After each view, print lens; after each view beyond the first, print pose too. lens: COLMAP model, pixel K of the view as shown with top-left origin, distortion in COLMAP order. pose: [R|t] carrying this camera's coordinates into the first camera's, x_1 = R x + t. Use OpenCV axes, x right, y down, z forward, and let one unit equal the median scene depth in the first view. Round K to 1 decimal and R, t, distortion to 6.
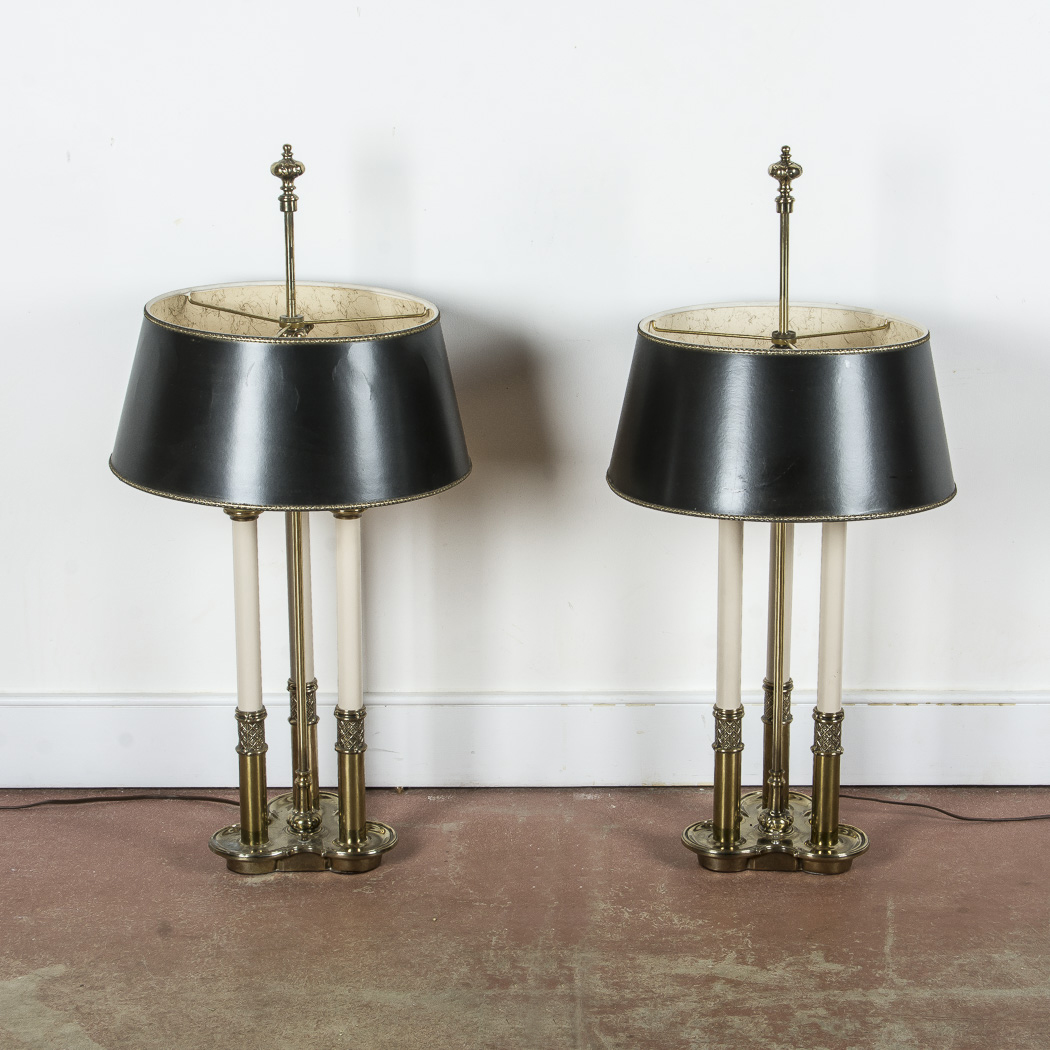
lens RADIAL K [[2740.7, 0, 544.9], [0, 2740.7, 549.1], [0, 0, 1]] dist [-0.025539, 0.000000]
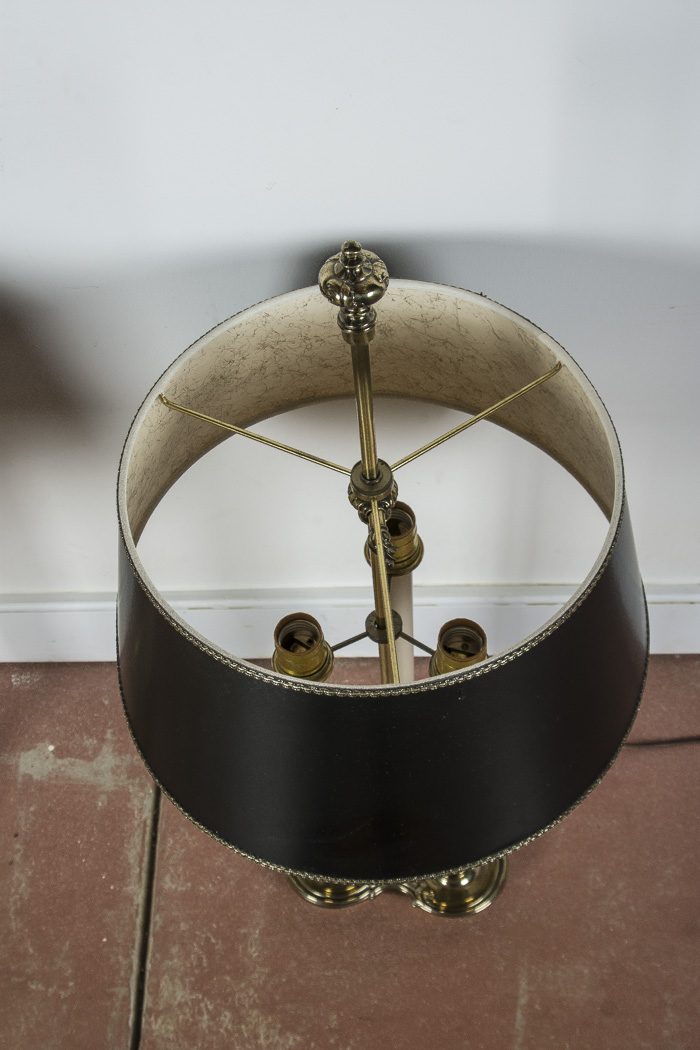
lens RADIAL K [[1501.6, 0, 357.9], [0, 1501.6, 532.0], [0, 0, 1]] dist [-0.063477, 0.000000]
pose [[0.998764, -0.006180, -0.049325, 0.096814], [0.037190, 0.751310, 0.658901, -0.270204], [0.032986, -0.659921, 0.750611, 0.730548]]
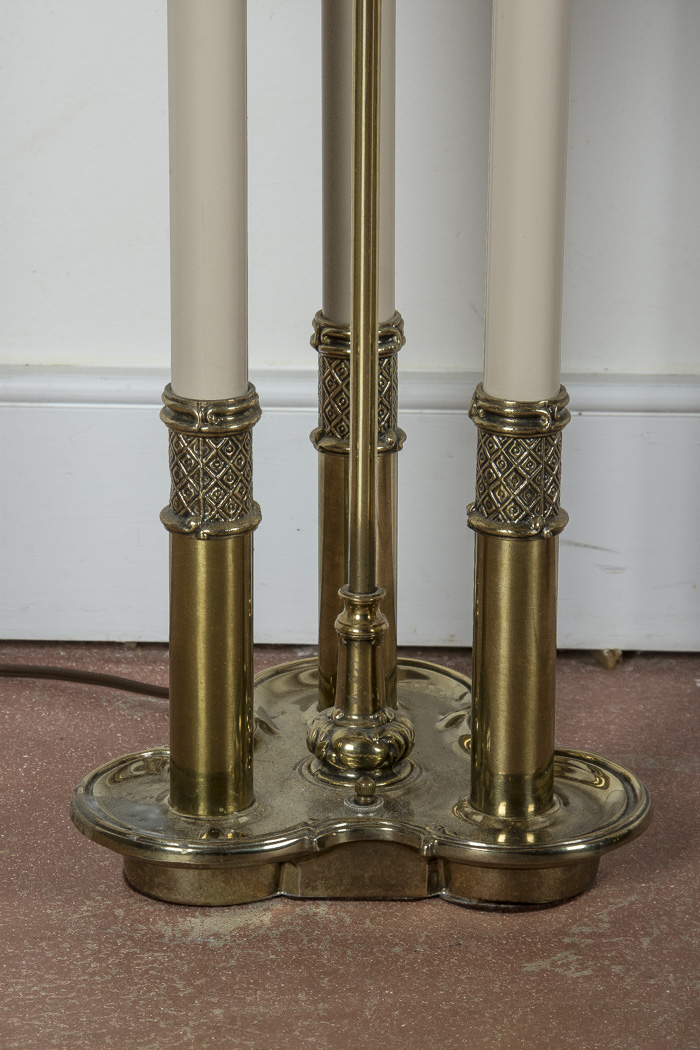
lens RADIAL K [[4358.5, 0, 354.1], [0, 4358.5, 530.6], [0, 0, 1]] dist [0.669579, 0.000000]
pose [[0.999327, 0.018193, -0.031857, -0.073460], [-0.016573, 0.998592, 0.050397, 0.048071], [0.032729, -0.049835, 0.998221, 0.485693]]
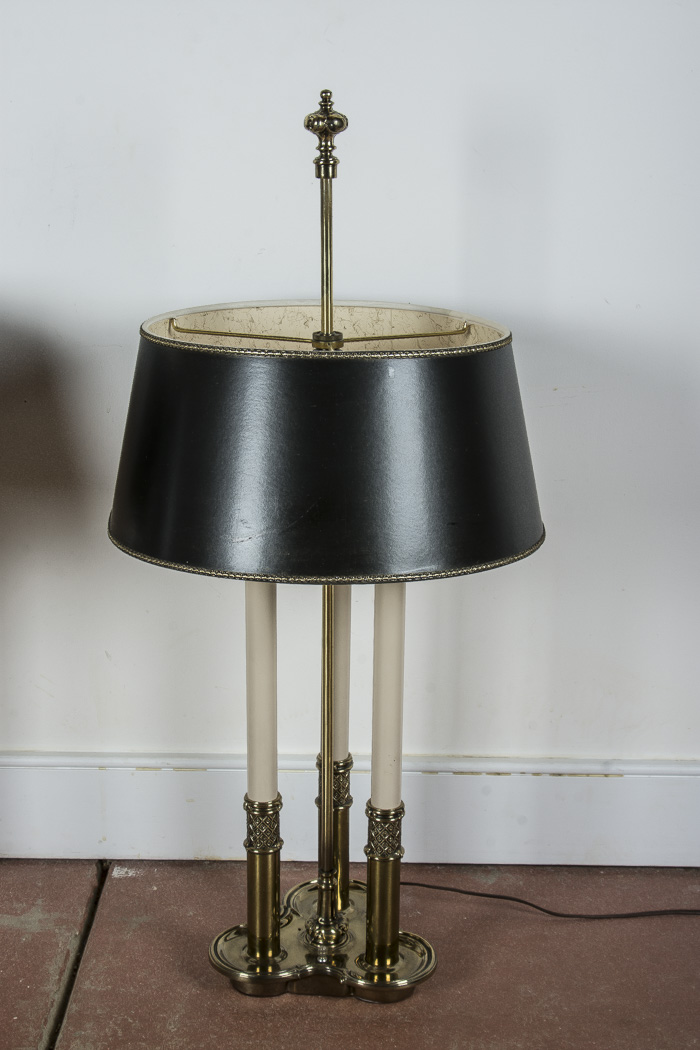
lens RADIAL K [[1711.1, 0, 356.5], [0, 1711.1, 523.1], [0, 0, 1]] dist [-0.032351, 0.000000]
pose [[0.999848, 0.015321, -0.008296, 0.097286], [-0.015281, 0.999871, 0.004966, -0.026340], [0.008371, -0.004839, 0.999953, 0.493019]]
